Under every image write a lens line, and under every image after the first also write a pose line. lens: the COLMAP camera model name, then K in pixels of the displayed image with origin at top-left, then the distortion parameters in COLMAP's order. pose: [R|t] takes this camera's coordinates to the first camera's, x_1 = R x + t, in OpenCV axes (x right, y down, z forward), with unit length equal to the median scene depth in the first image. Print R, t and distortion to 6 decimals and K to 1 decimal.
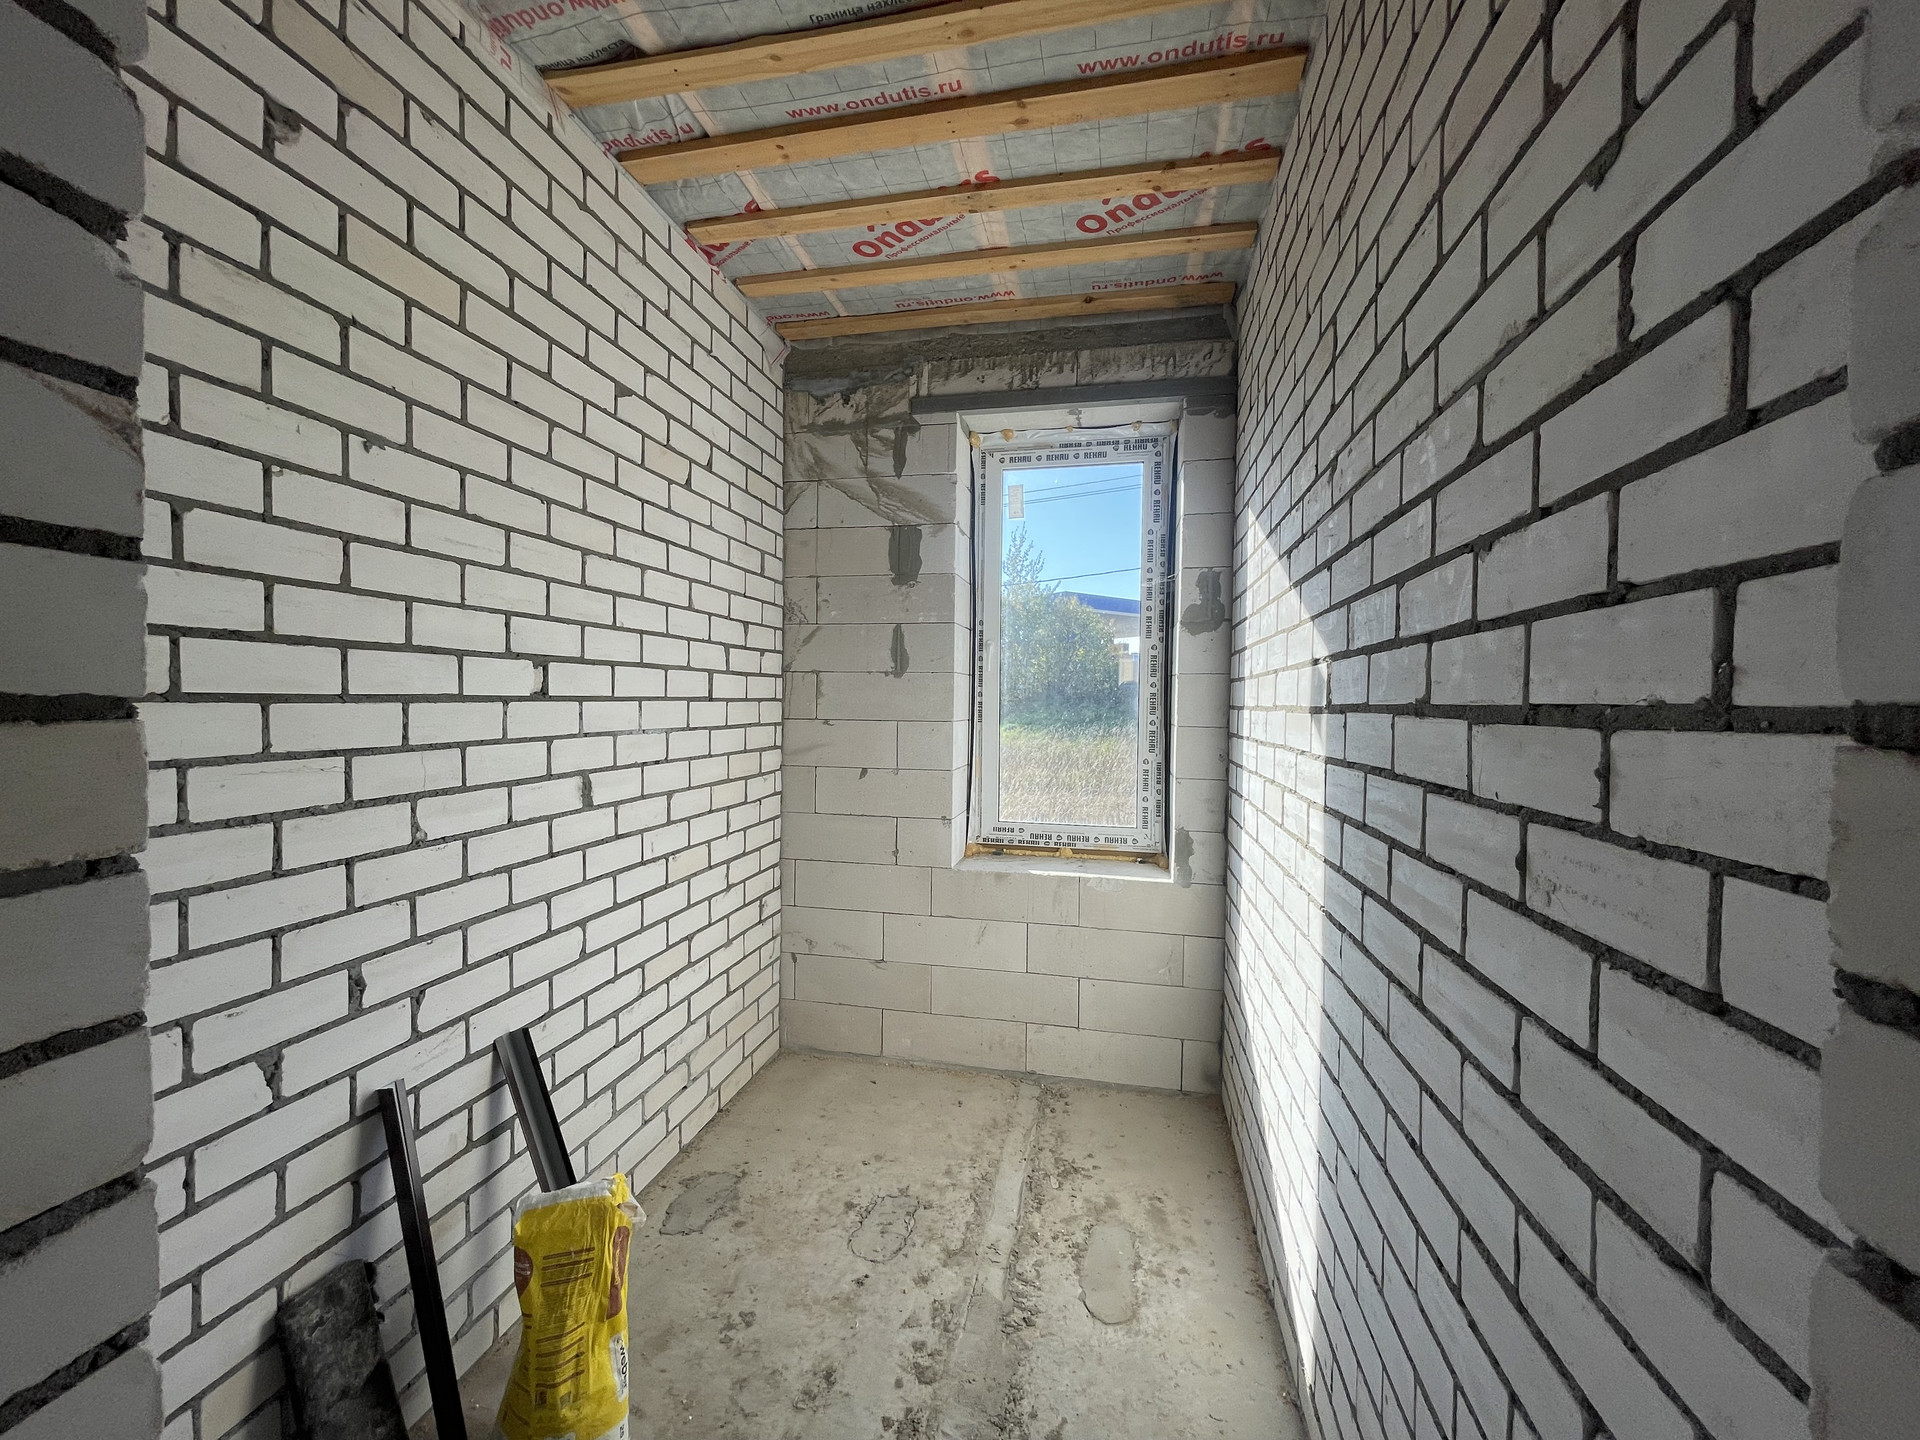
lens RADIAL K [[767.2, 0, 945.2], [0, 767.2, 716.9], [0, 0, 1]] dist [-0.002149, 0.000208]
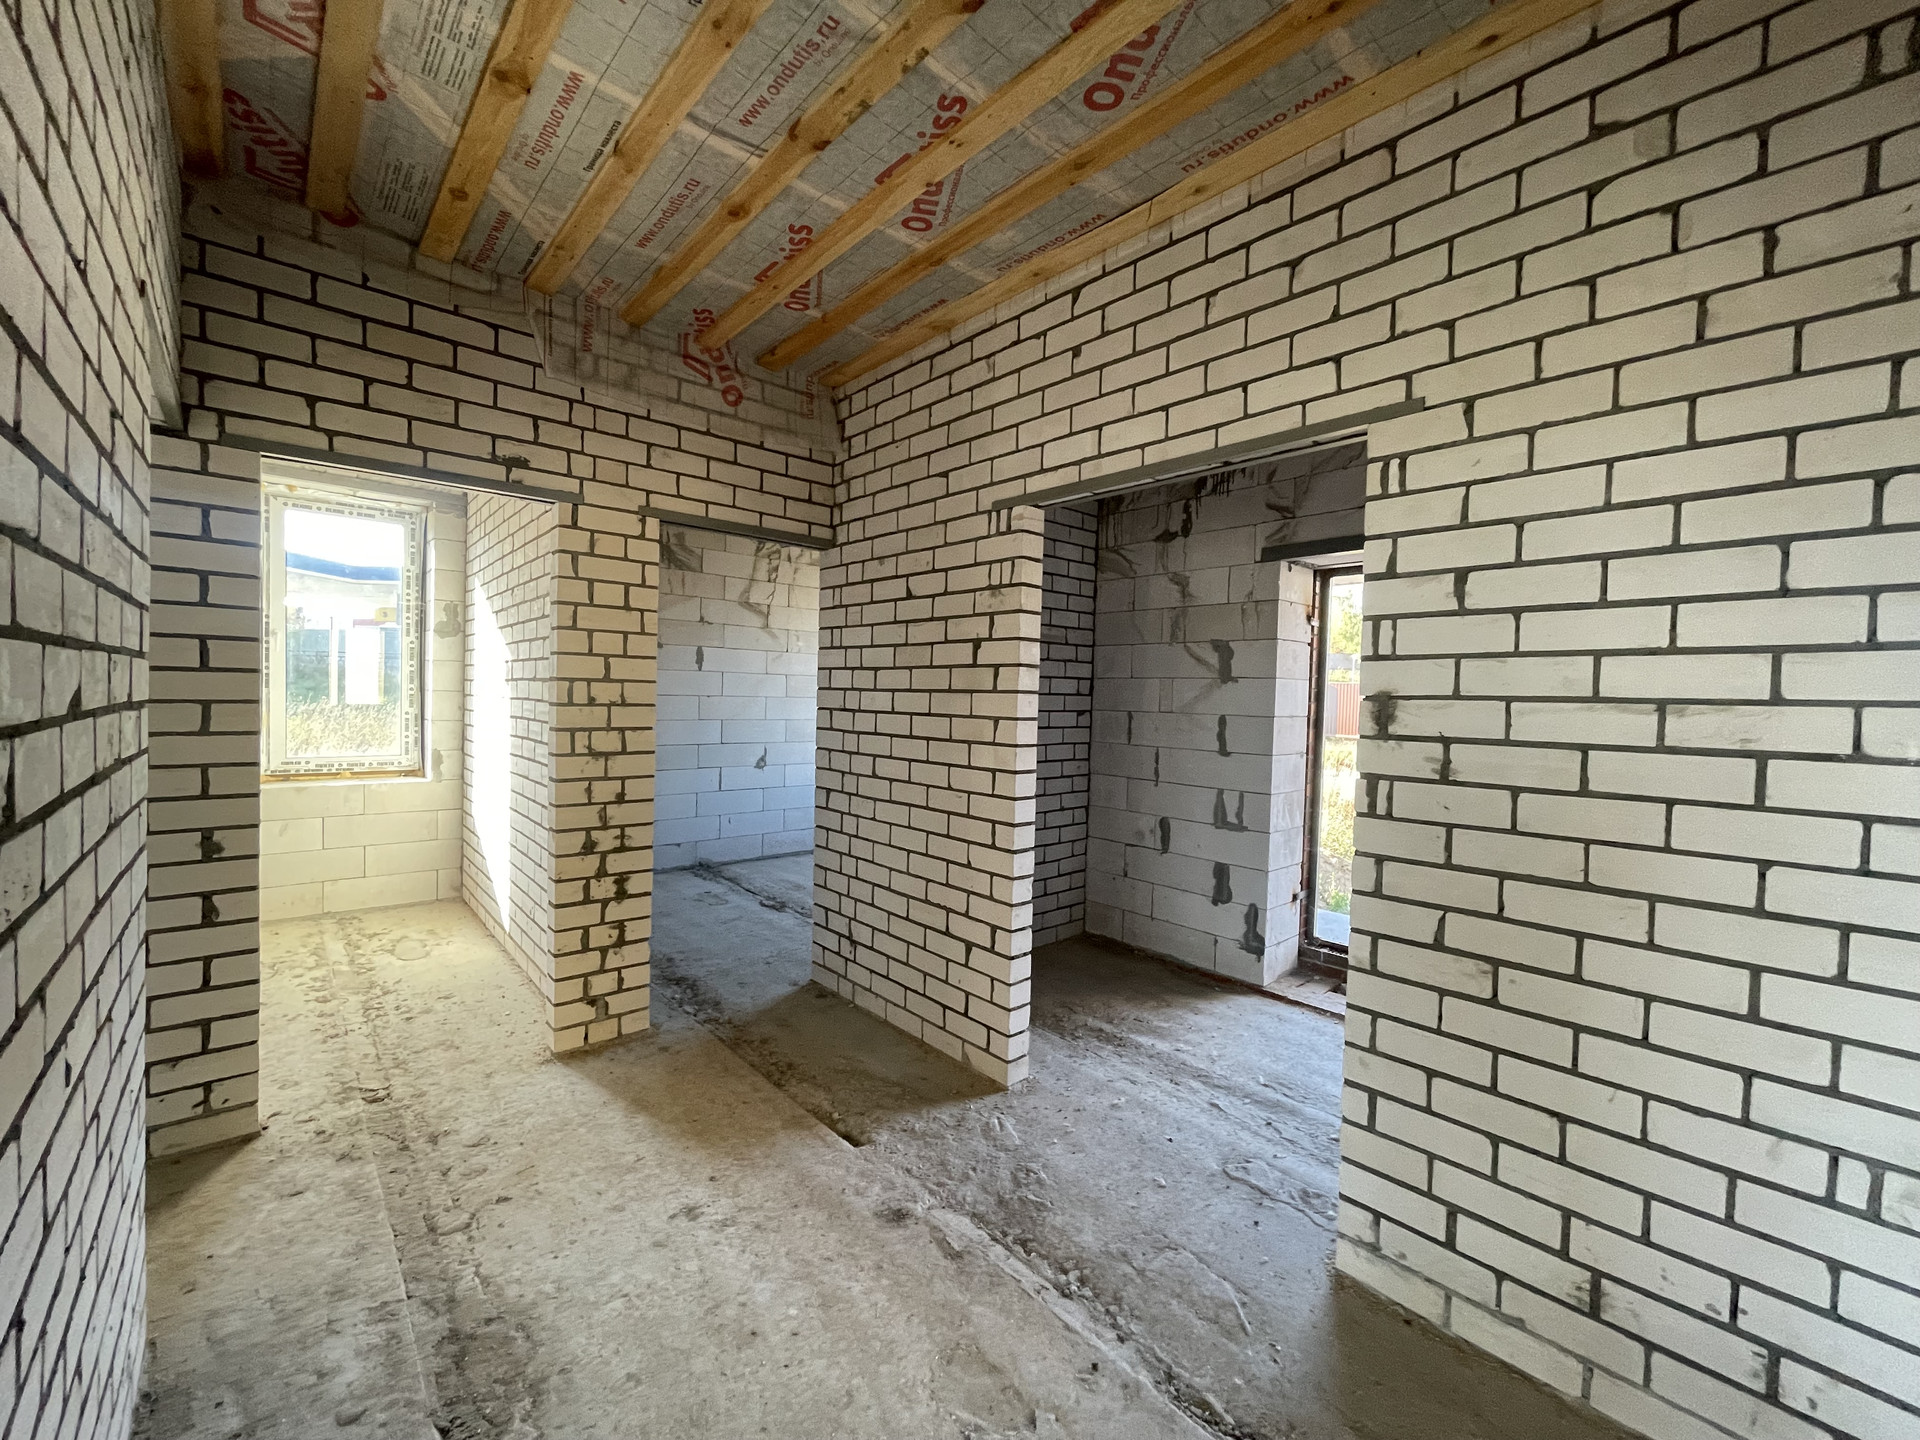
lens RADIAL K [[767.2, 0, 945.2], [0, 767.2, 716.9], [0, 0, 1]] dist [-0.002149, 0.000208]
pose [[0.591198, -0.019635, 0.806287, -0.403041], [-0.002135, 0.999662, 0.025910, 0.024223], [-0.806524, -0.017039, 0.590956, -0.945721]]
